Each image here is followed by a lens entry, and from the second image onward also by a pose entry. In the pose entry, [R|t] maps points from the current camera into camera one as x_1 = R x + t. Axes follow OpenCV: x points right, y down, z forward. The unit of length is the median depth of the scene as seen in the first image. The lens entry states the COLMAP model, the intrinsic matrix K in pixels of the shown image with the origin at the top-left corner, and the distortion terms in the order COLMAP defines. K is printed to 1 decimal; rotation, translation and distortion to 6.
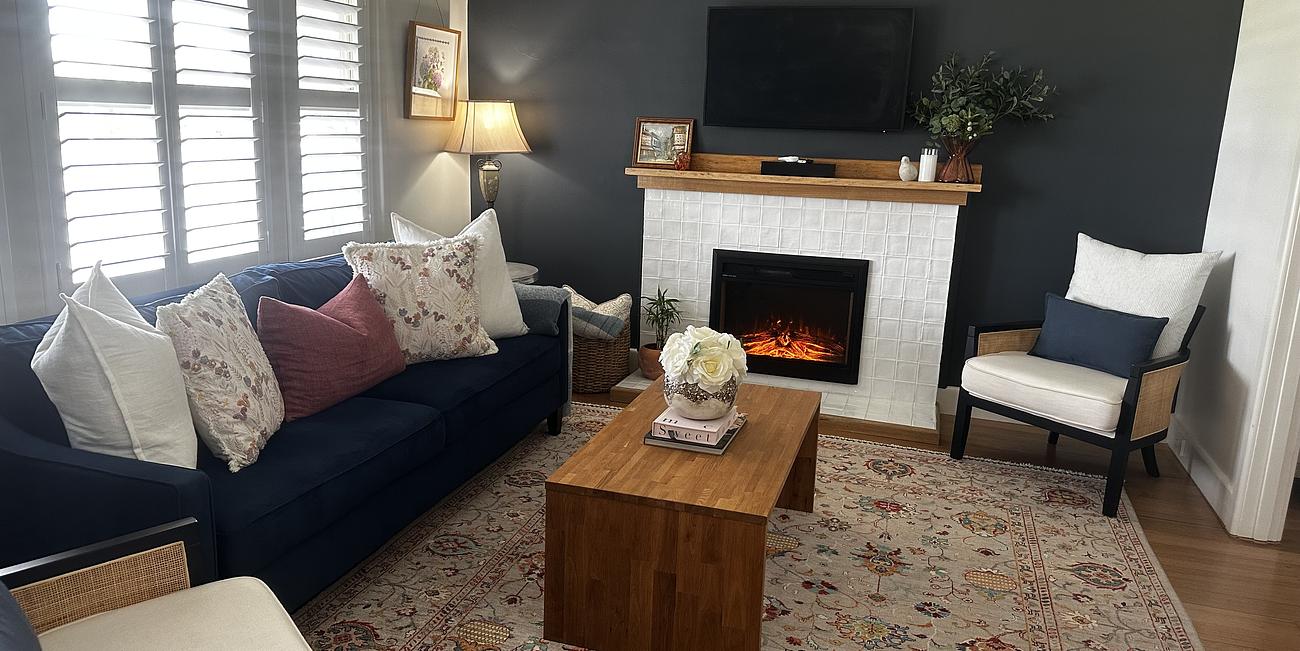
lens RADIAL K [[906.2, 0, 650.6], [0, 906.2, 318.2], [0, 0, 1]] dist [0.158681, -0.246335]
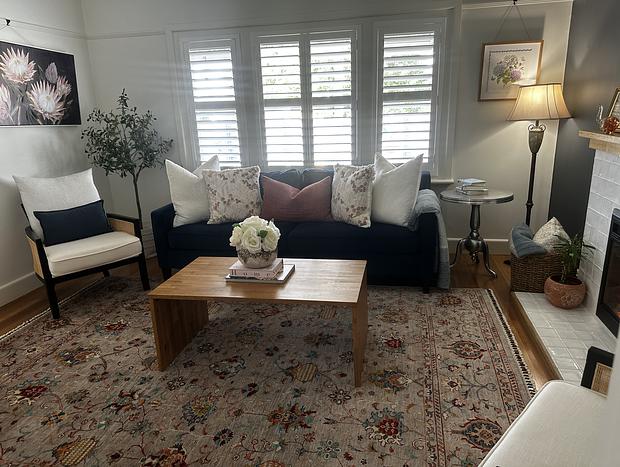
lens RADIAL K [[438.2, 0, 311.8], [0, 438.2, 230.1], [0, 0, 1]] dist [0.095540, -0.123018]
pose [[0.097733, 0.228368, -0.968657, 0.706330], [-0.174472, 0.962174, 0.209236, -0.128980], [0.979800, 0.148554, 0.133880, 0.762013]]
